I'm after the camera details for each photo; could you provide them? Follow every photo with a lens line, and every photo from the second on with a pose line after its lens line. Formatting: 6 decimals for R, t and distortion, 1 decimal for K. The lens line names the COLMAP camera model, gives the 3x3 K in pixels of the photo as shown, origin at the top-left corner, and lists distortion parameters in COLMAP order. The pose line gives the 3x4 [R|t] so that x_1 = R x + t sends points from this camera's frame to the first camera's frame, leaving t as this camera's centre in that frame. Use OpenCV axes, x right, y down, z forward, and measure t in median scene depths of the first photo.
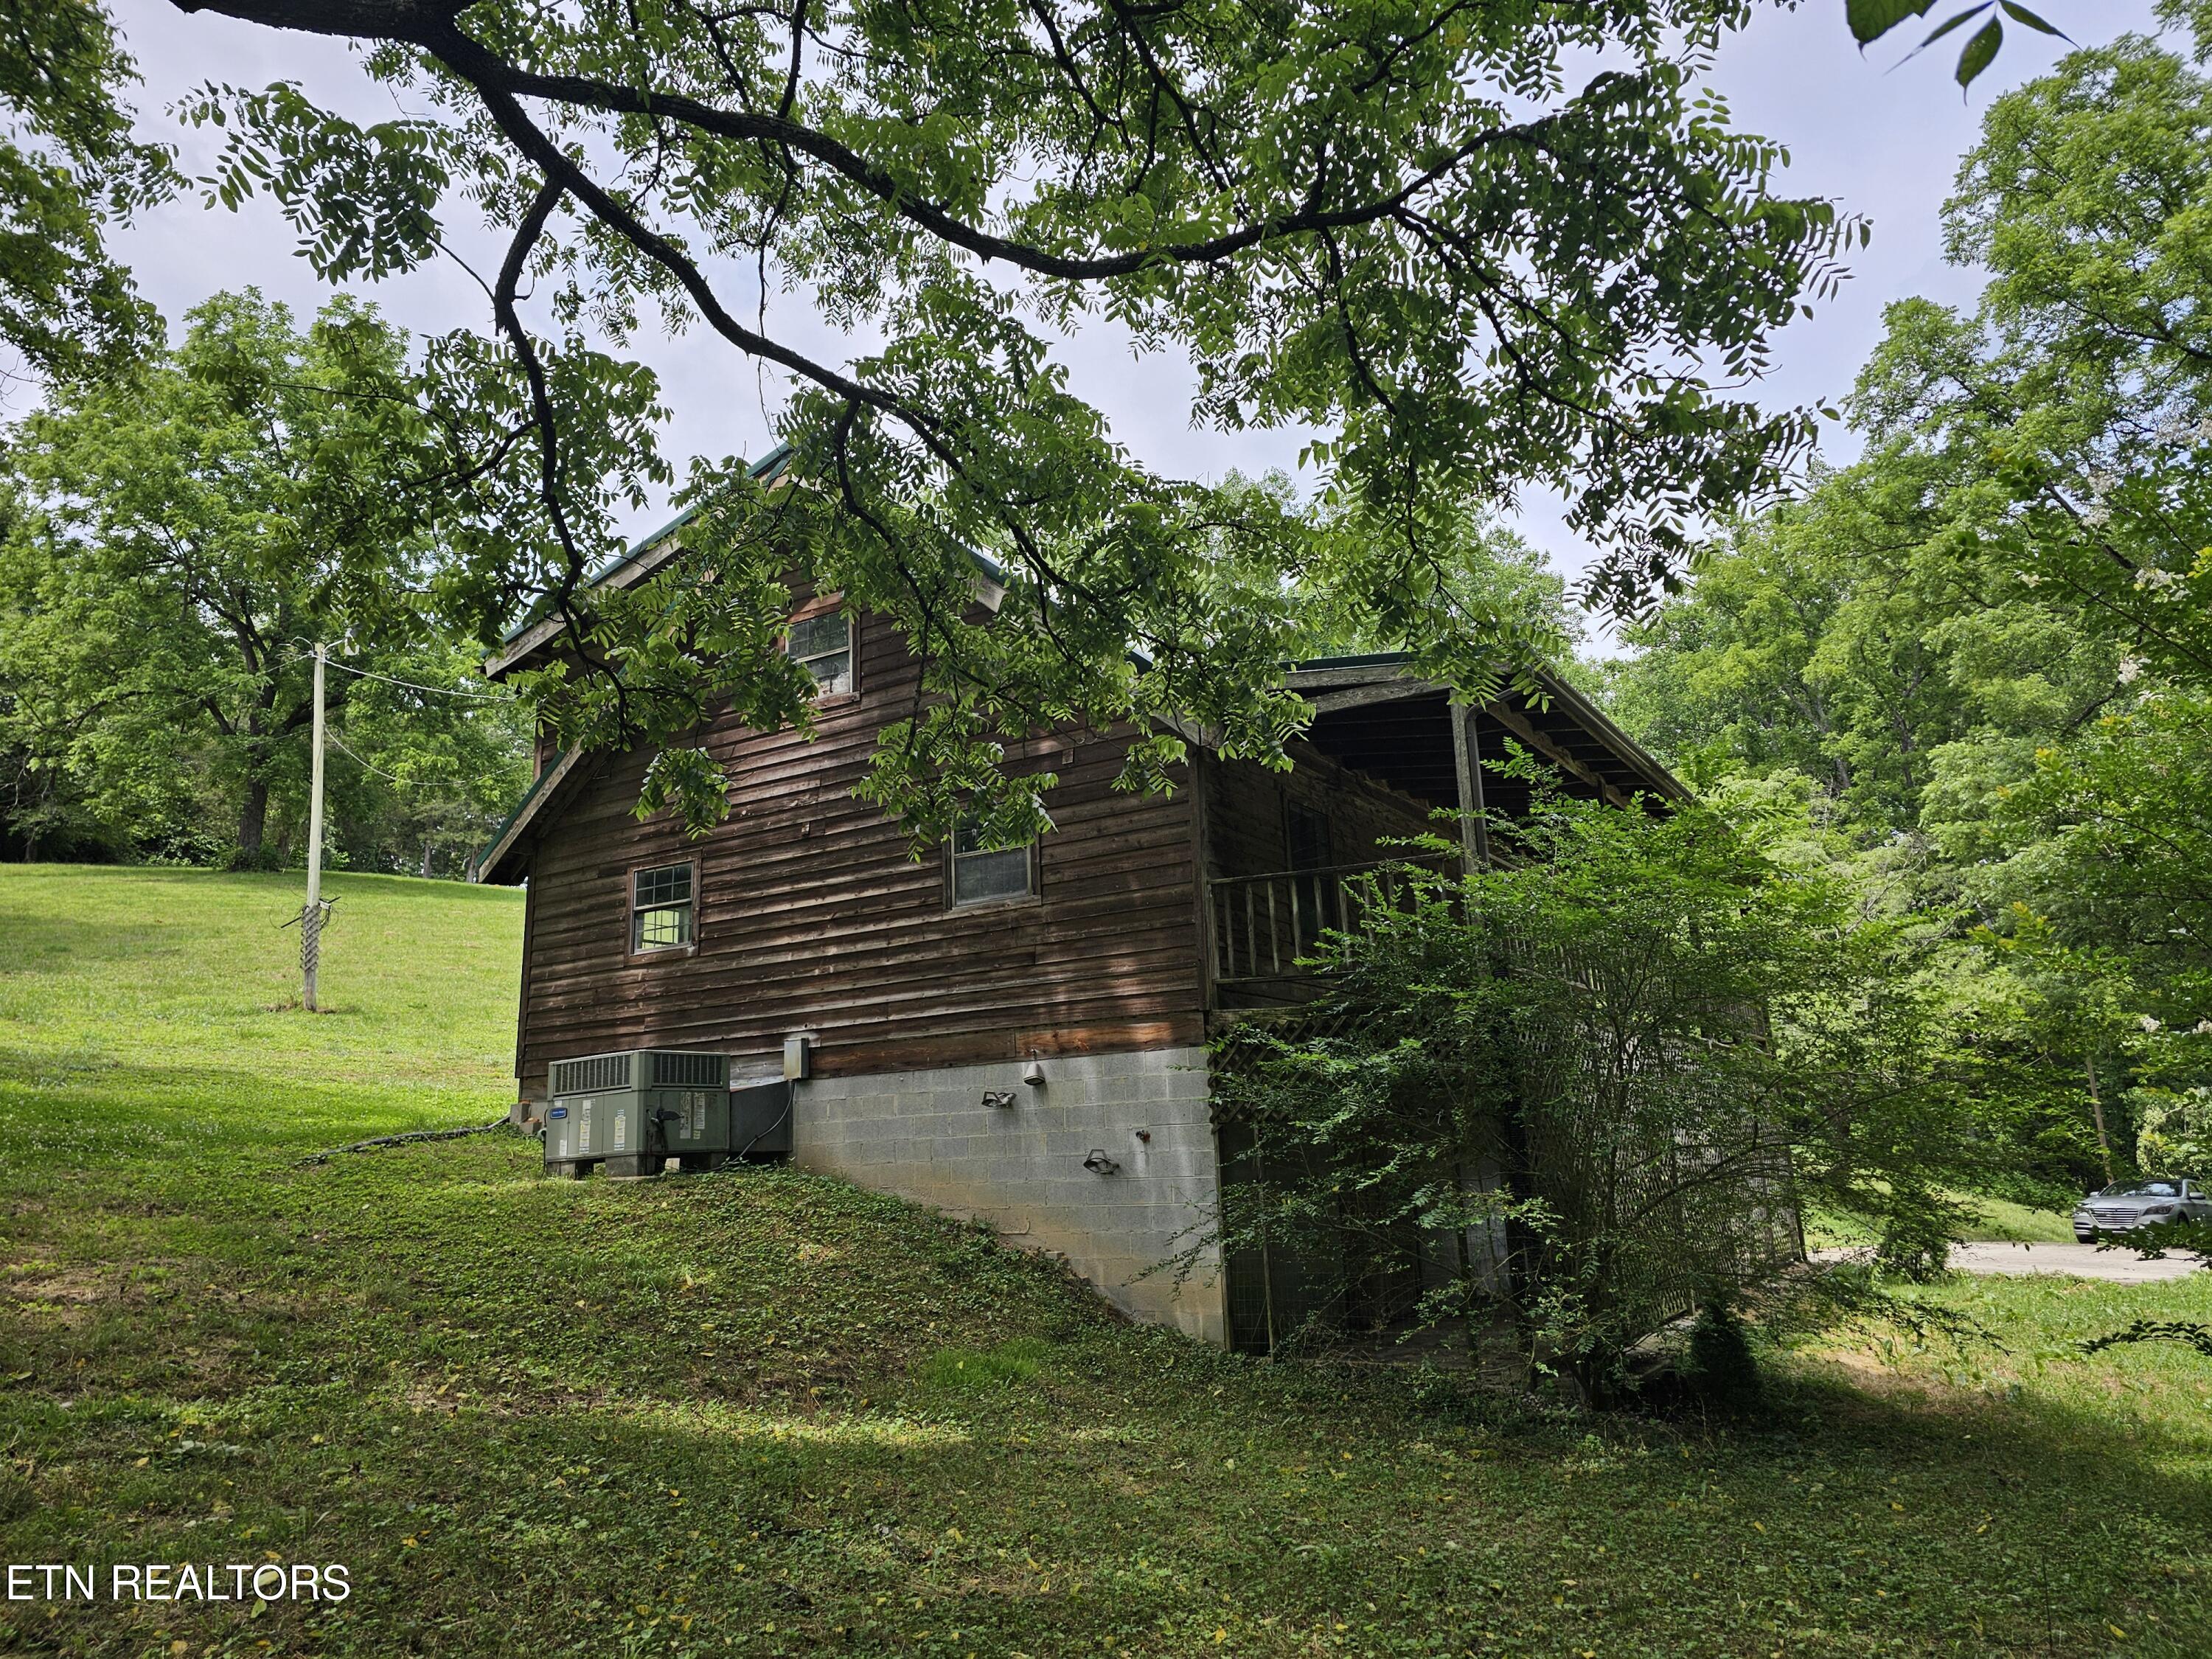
lens RADIAL K [[1471.6, 0, 1108.3], [0, 1471.6, 817.1], [0, 0, 1]] dist [0.055835, -0.039087]
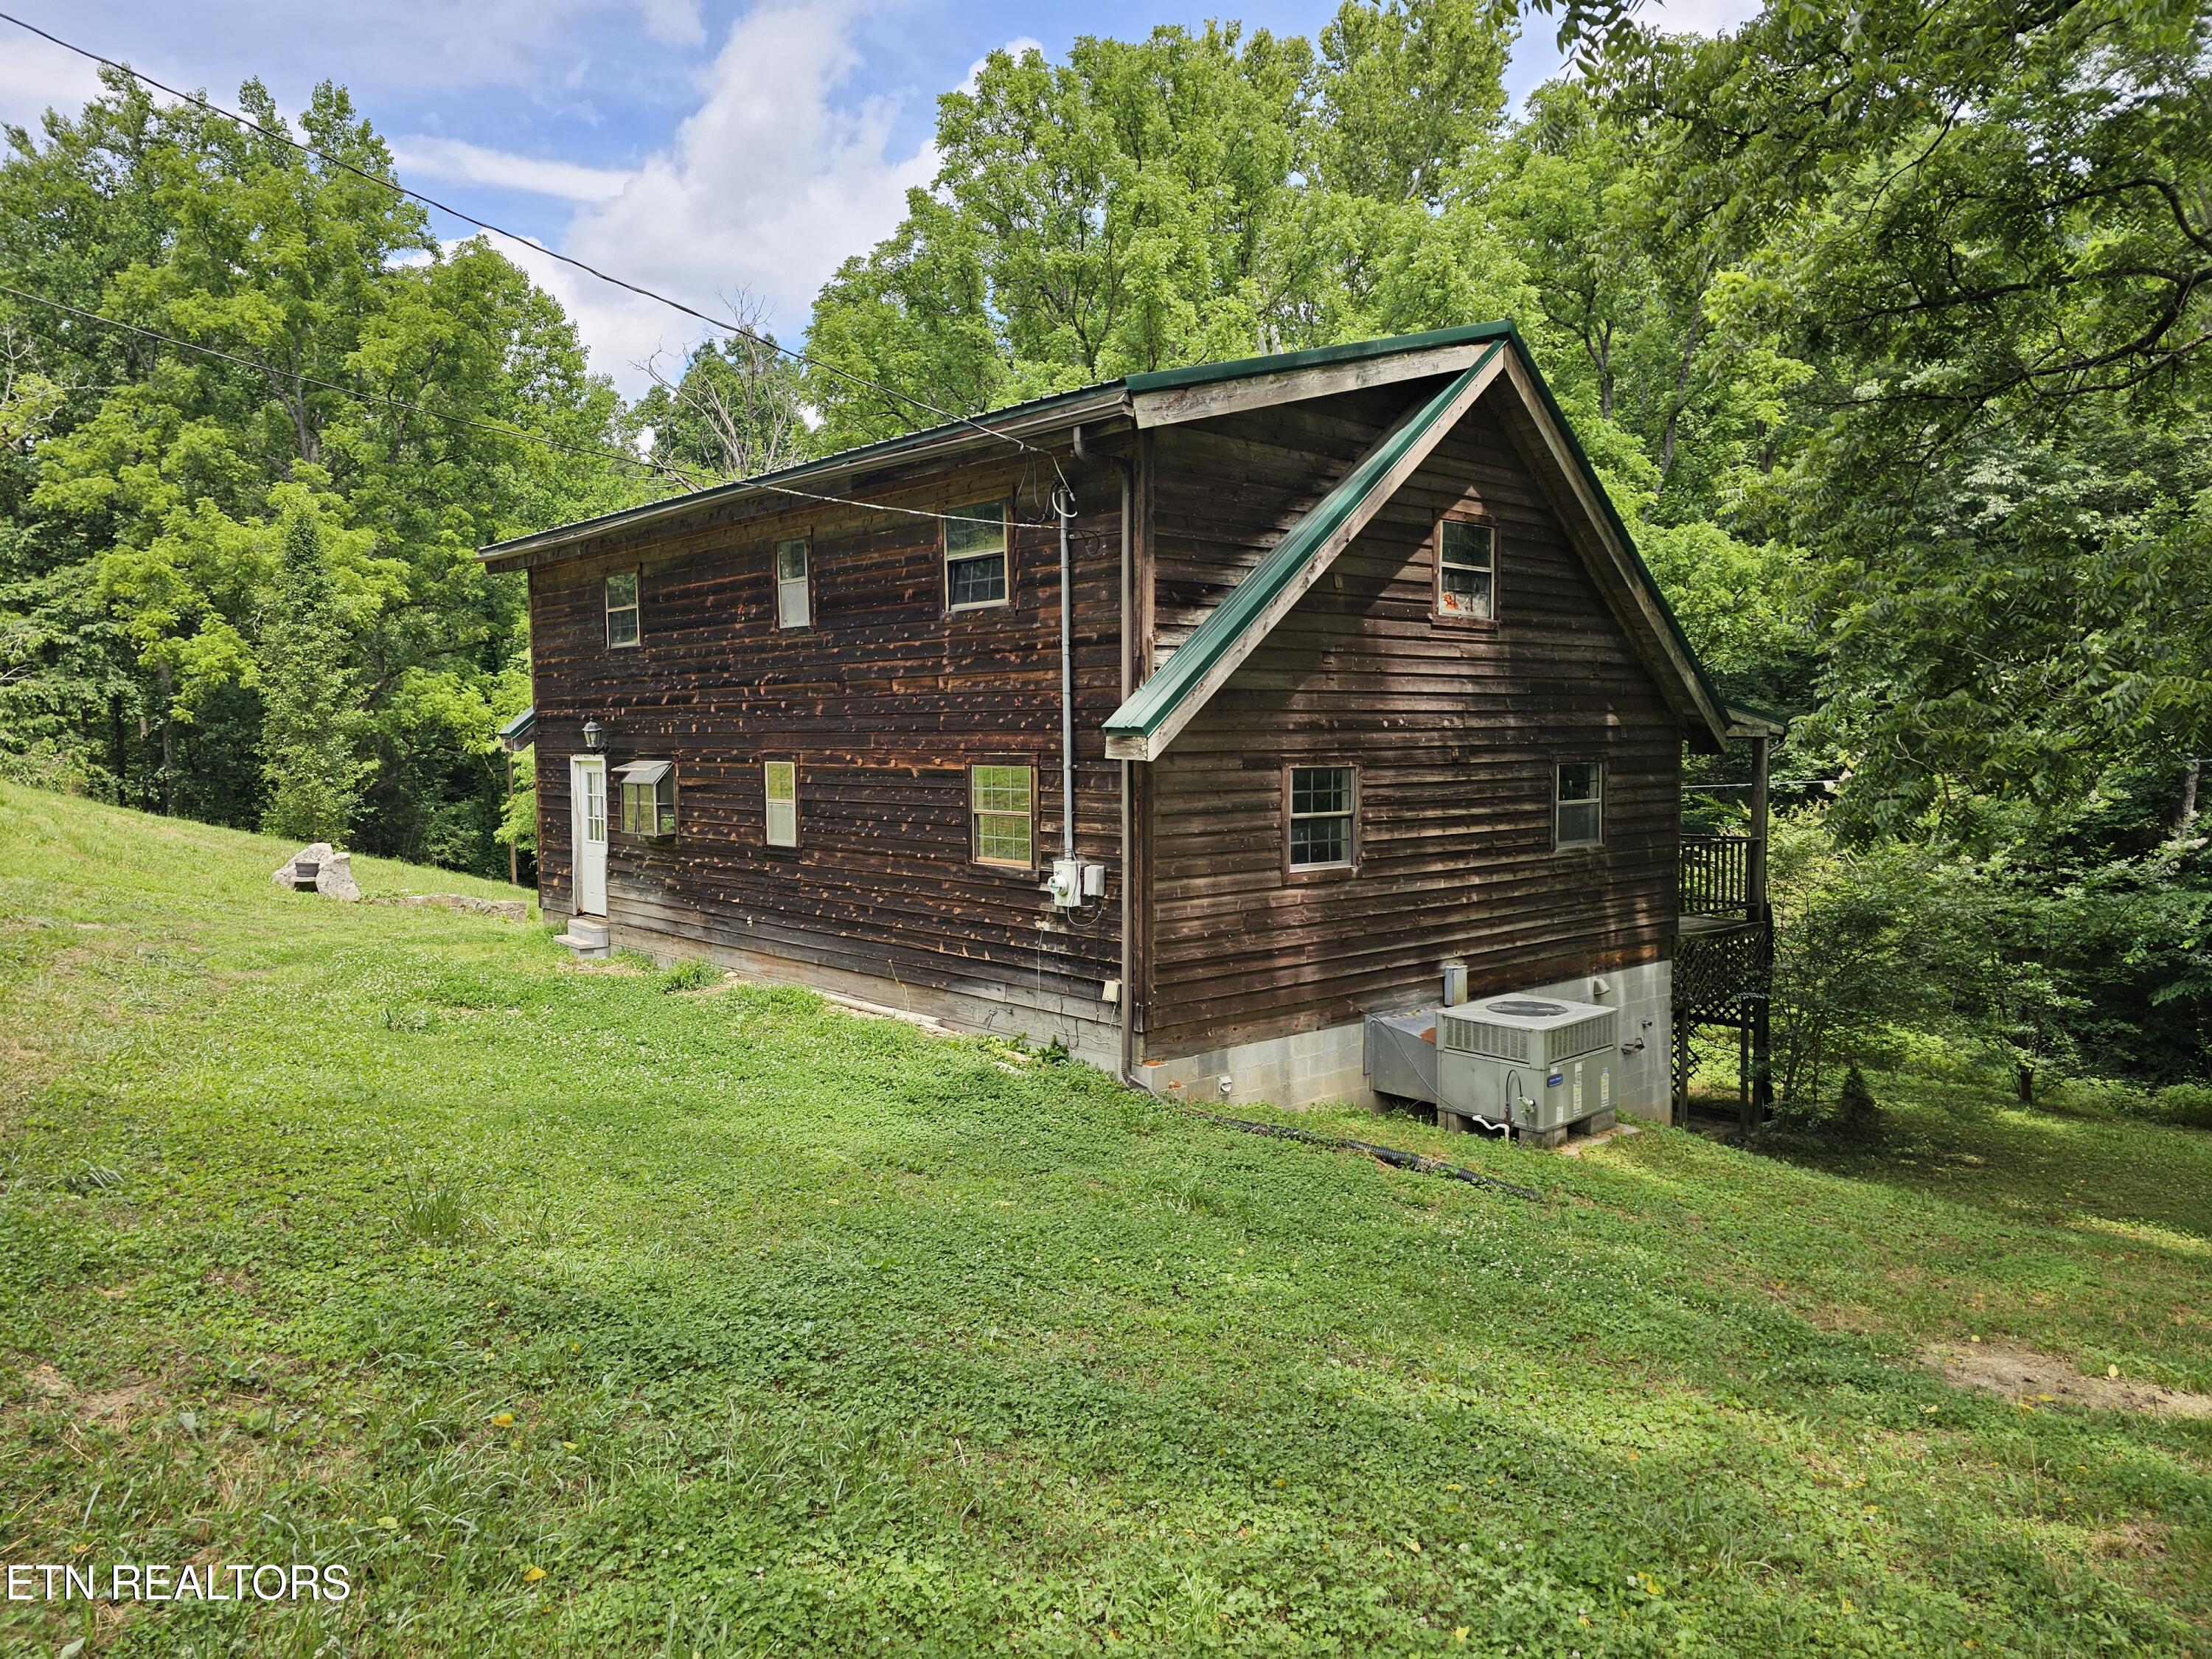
lens RADIAL K [[1471.6, 0, 1105.1], [0, 1471.6, 847.2], [0, 0, 1]] dist [0.055835, -0.039087]
pose [[0.290922, -0.028666, 0.956317, -1.243703], [-0.221401, 0.970402, 0.096440, 0.026141], [-0.930777, -0.239786, 0.275964, 0.959929]]
